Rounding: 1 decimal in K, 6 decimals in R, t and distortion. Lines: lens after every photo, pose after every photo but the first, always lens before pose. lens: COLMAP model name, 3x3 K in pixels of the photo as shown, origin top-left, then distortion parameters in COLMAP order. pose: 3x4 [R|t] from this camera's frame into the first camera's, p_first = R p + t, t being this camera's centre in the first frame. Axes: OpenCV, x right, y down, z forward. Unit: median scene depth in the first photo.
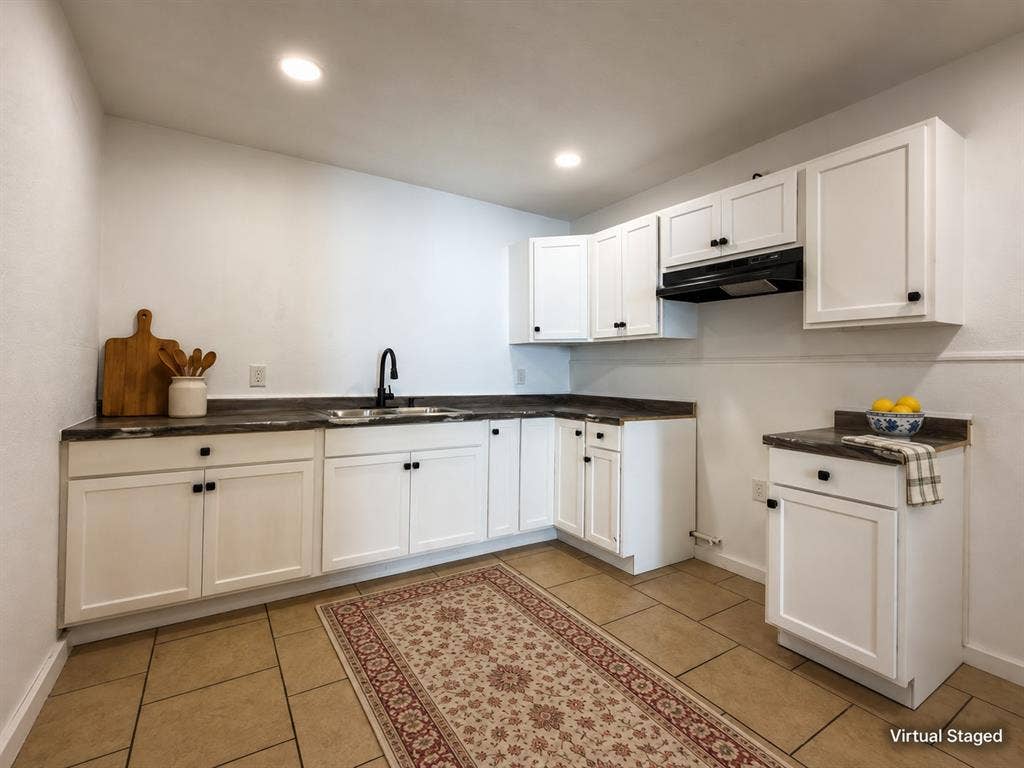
lens RADIAL K [[481.6, 0, 512.0], [0, 481.6, 384.0], [0, 0, 1]] dist [0.089892, -0.000286]
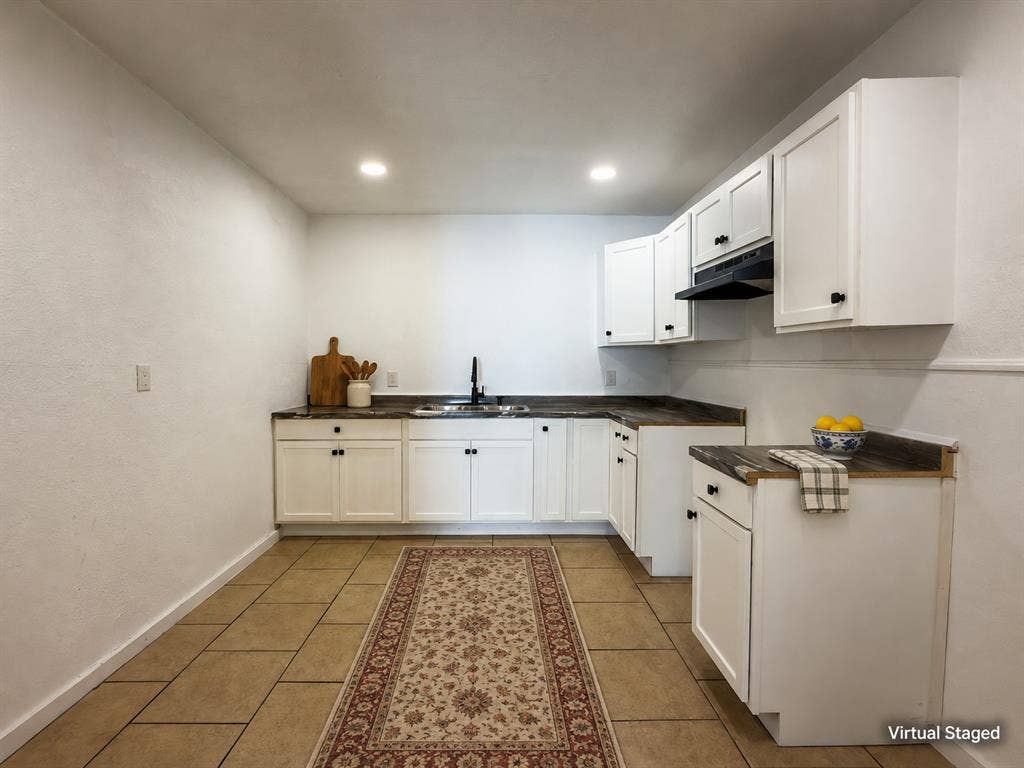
lens RADIAL K [[481.6, 0, 512.0], [0, 481.6, 384.0], [0, 0, 1]] dist [0.089892, -0.000286]
pose [[0.849840, 0.009370, -0.526958, 0.533358], [0.000342, 0.999832, 0.018329, -0.029064], [0.527041, -0.015757, 0.849694, -0.004453]]
